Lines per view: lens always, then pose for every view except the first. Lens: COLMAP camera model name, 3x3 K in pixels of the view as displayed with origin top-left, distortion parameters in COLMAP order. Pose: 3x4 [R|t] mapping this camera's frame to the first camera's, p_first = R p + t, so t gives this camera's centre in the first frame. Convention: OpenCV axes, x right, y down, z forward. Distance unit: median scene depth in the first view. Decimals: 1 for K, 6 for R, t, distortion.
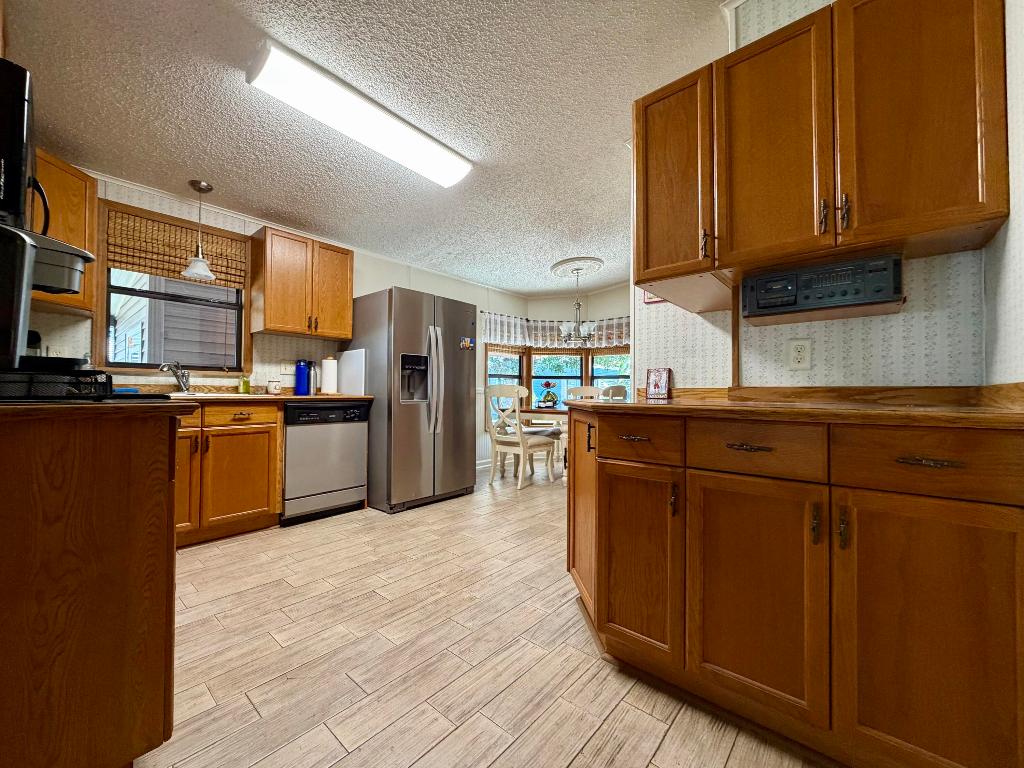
lens RADIAL K [[410.3, 0, 512.0], [0, 410.3, 384.0], [0, 0, 1]] dist [-0.000689, -0.000033]
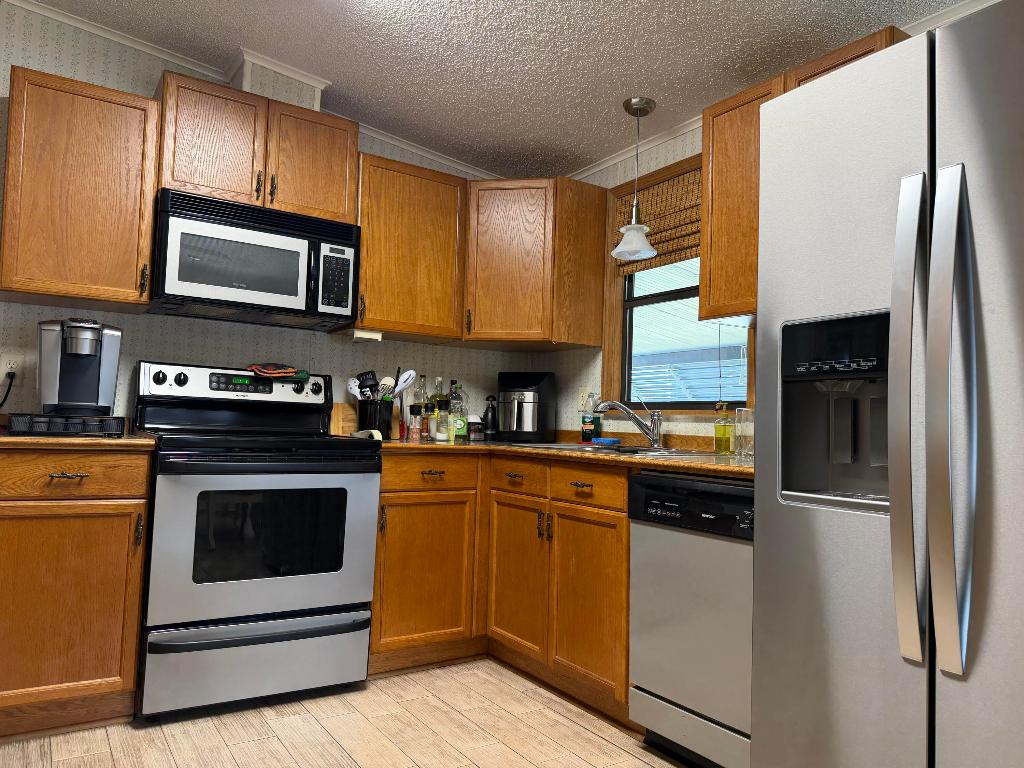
lens RADIAL K [[732.2, 0, 512.0], [0, 732.2, 384.0], [0, 0, 1]] dist [0.003397, 0.000316]
pose [[-0.279913, -0.073906, -0.957176, 0.167268], [-0.011827, 0.997222, -0.073540, 0.005592], [0.959952, -0.009264, -0.280010, 0.621271]]
